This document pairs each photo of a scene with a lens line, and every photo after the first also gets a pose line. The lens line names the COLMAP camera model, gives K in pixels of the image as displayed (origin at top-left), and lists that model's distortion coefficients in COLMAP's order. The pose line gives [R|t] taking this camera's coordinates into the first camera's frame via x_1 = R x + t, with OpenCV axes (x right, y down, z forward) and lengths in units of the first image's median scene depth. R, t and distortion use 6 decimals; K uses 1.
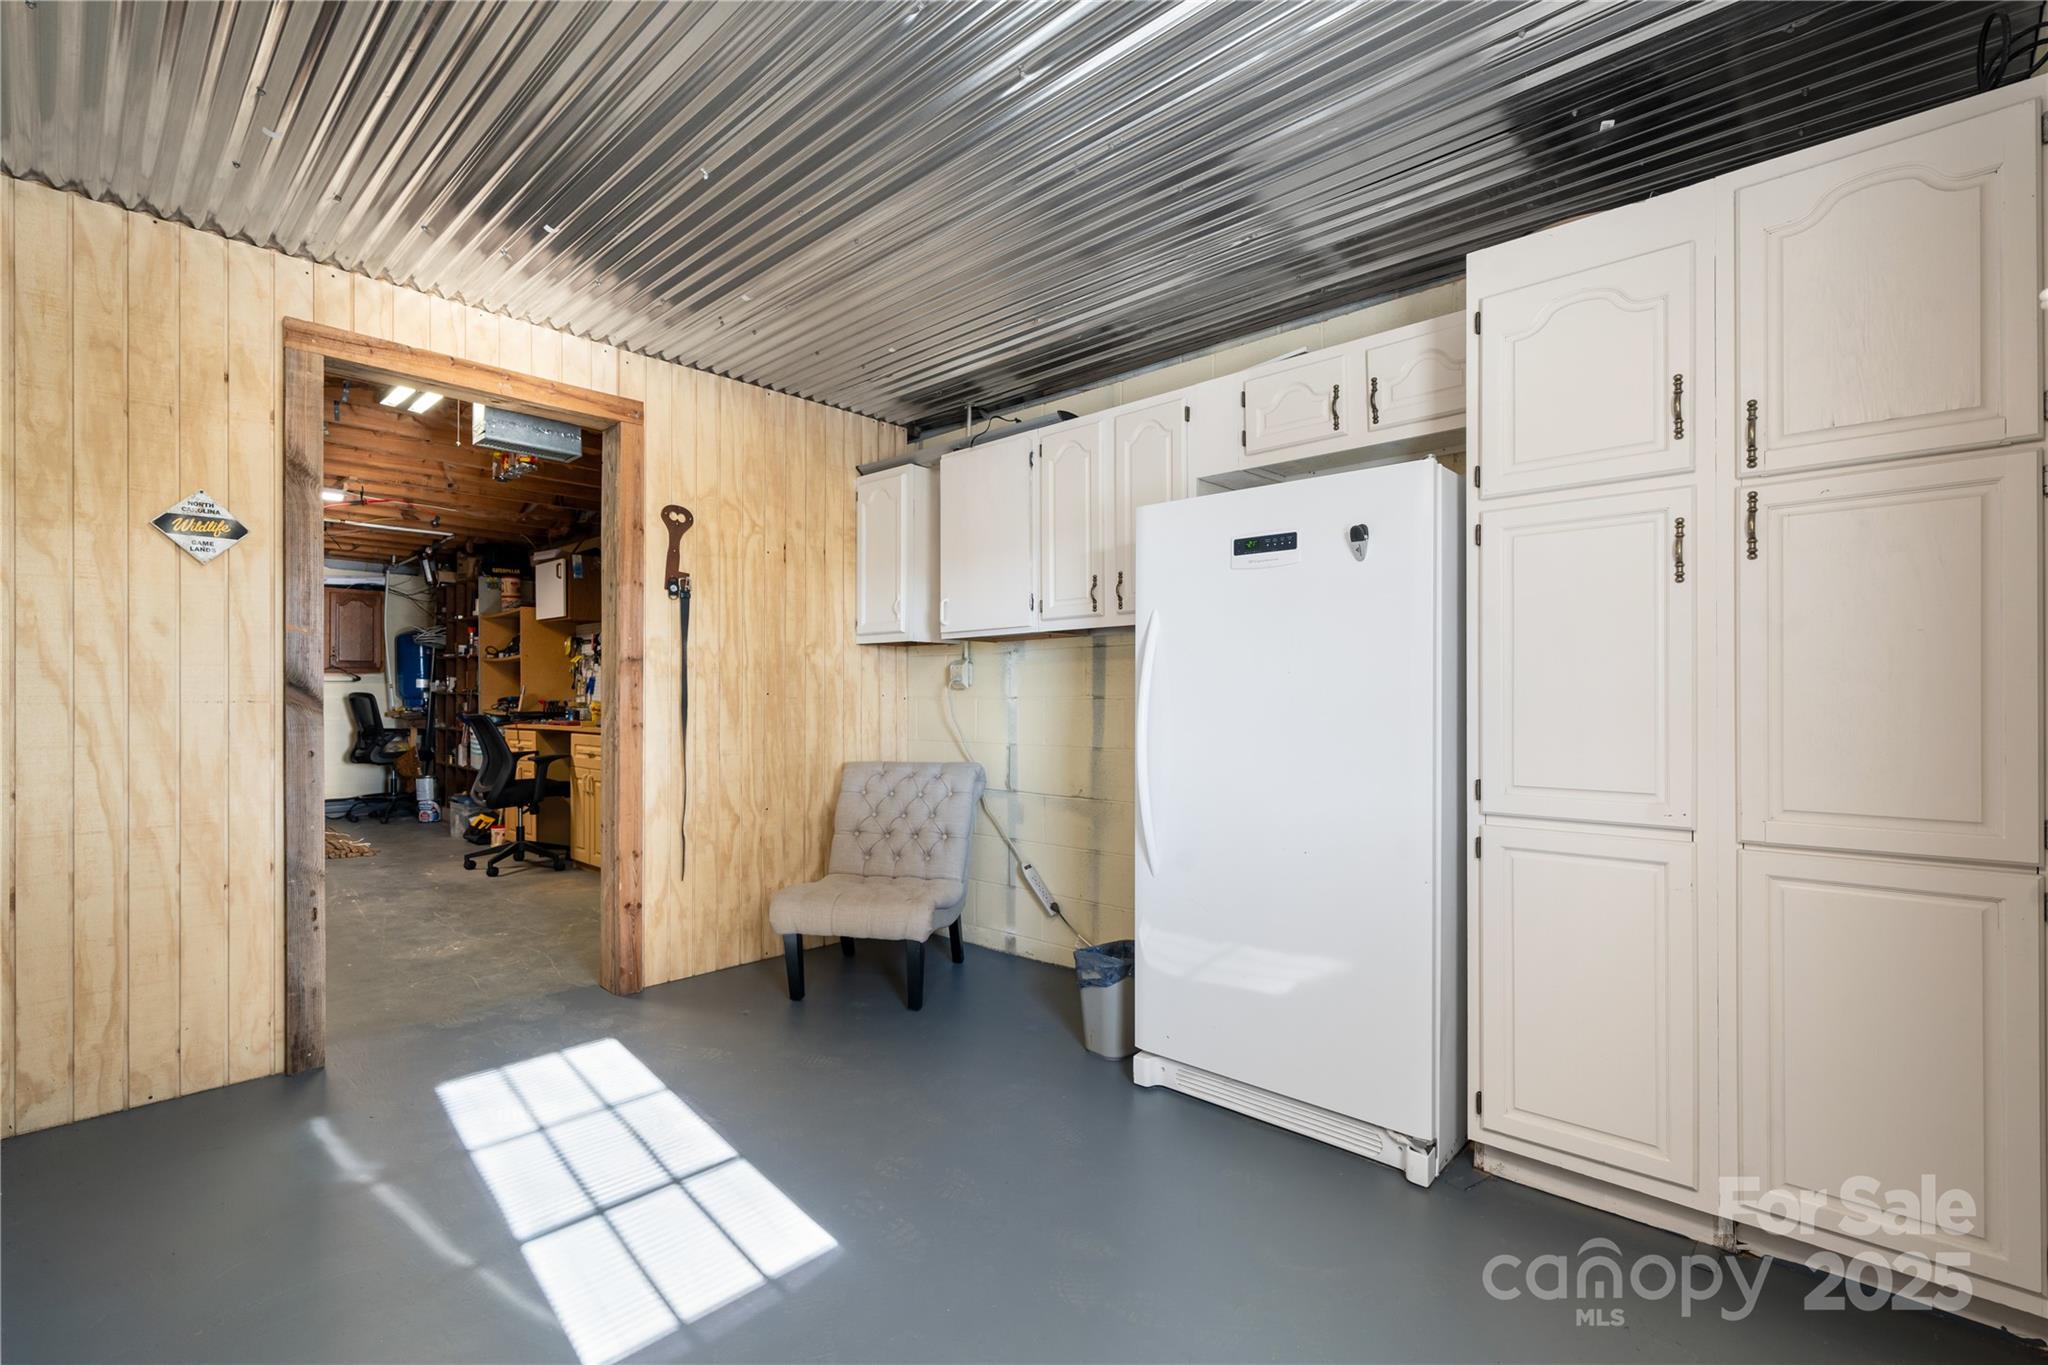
lens RADIAL K [[920.5, 0, 1025.8], [0, 920.5, 701.0], [0, 0, 1]] dist [-0.000096, 0.000706]
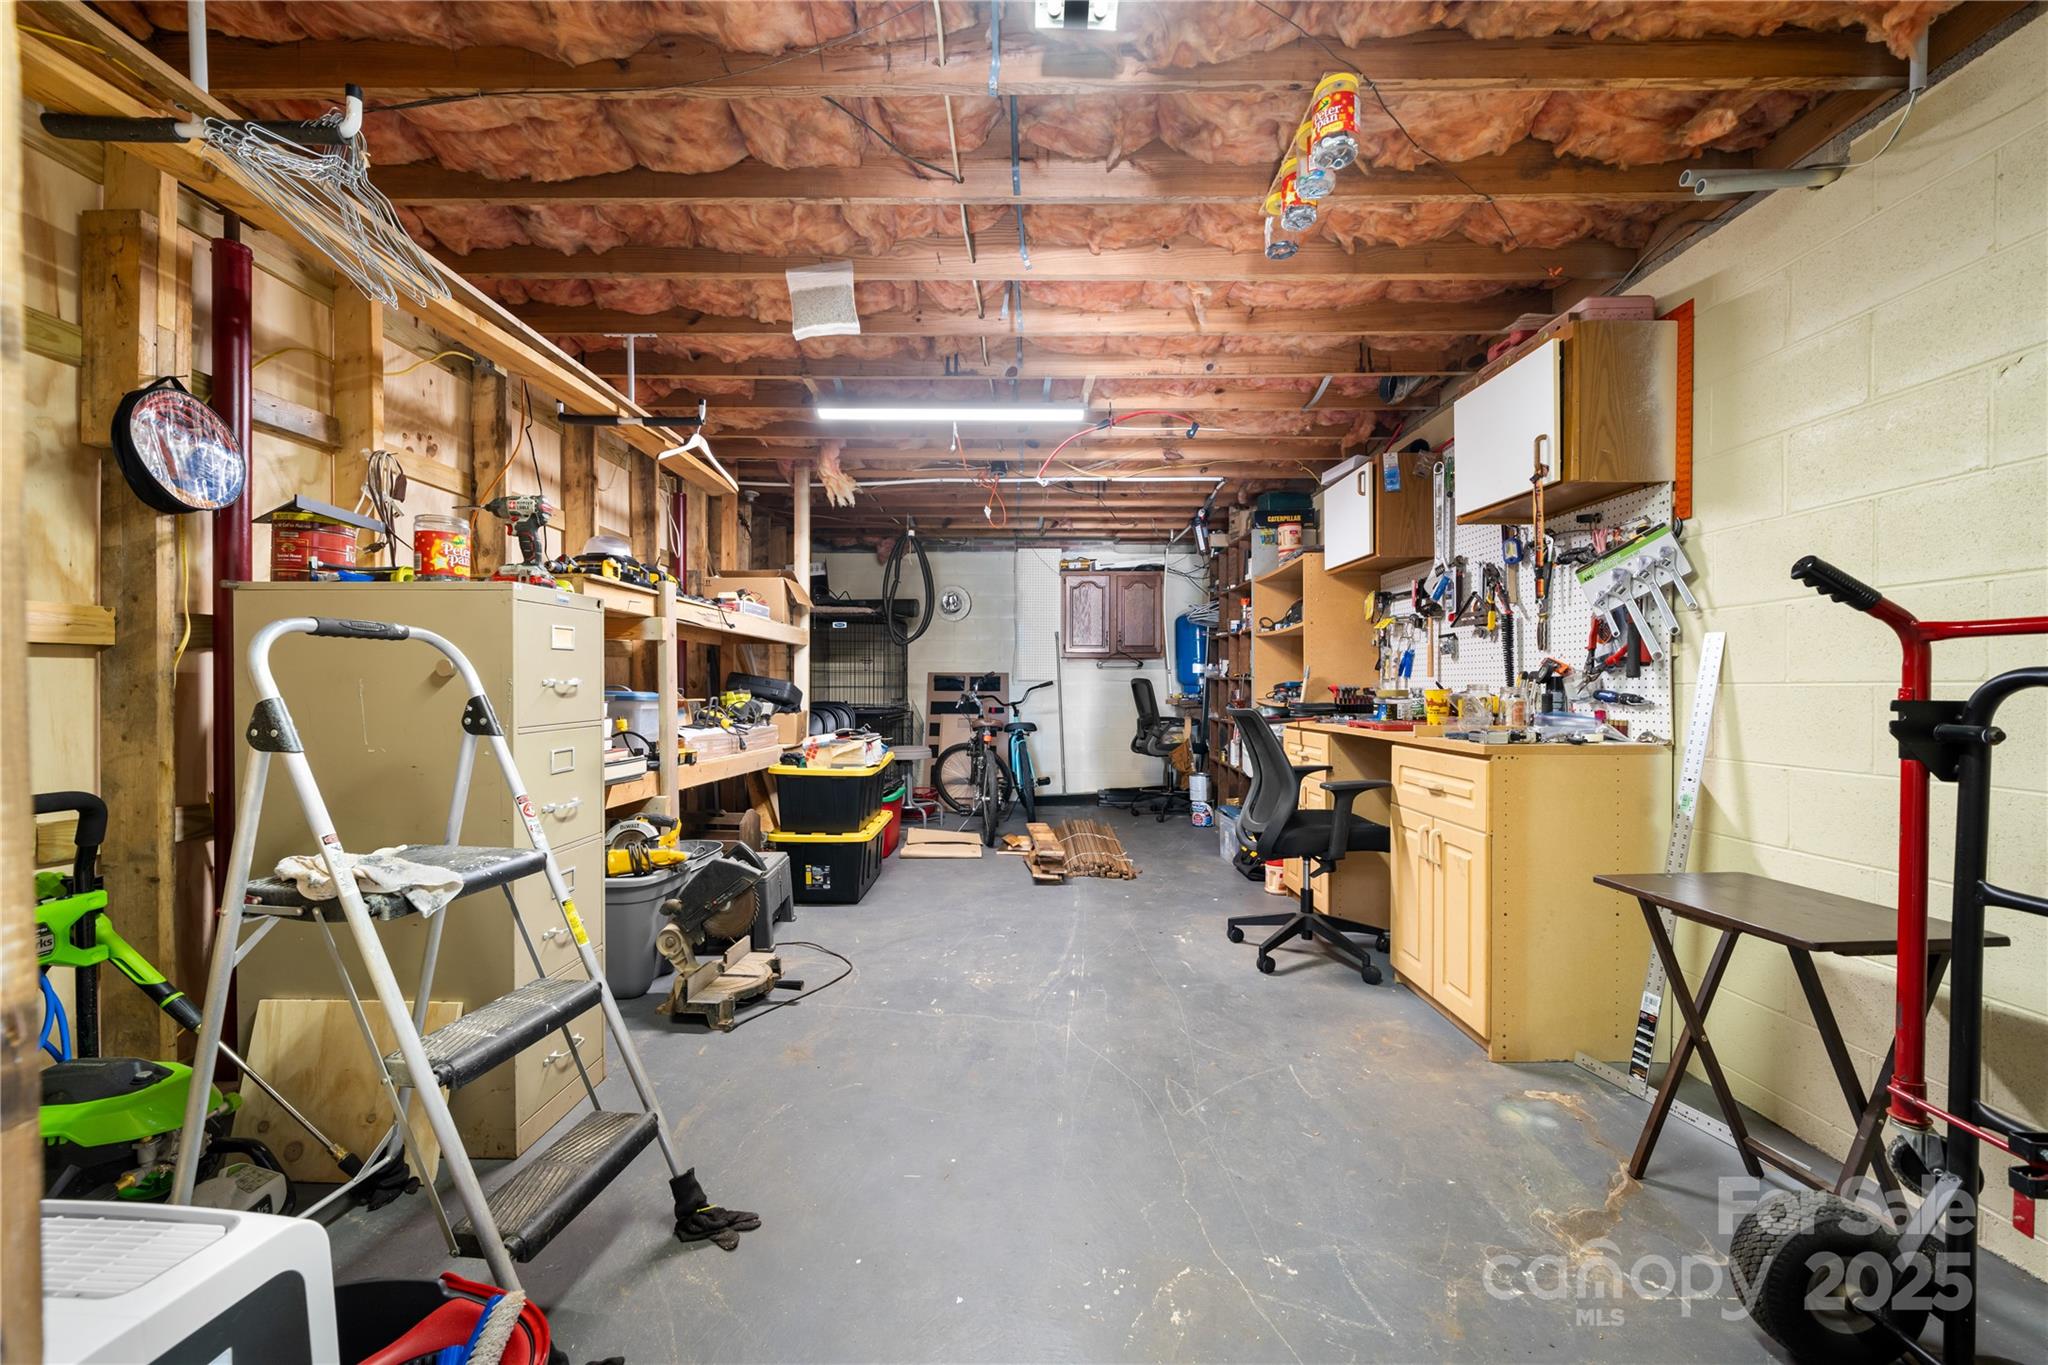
lens RADIAL K [[759.6, 0, 1021.7], [0, 759.6, 693.1], [0, 0, 1]] dist [-0.000482, -0.000007]
pose [[0.666741, 0.004756, -0.745274, -0.243769], [0.002122, 0.999963, 0.008280, -0.001225], [0.745286, -0.007102, 0.666707, 0.424301]]
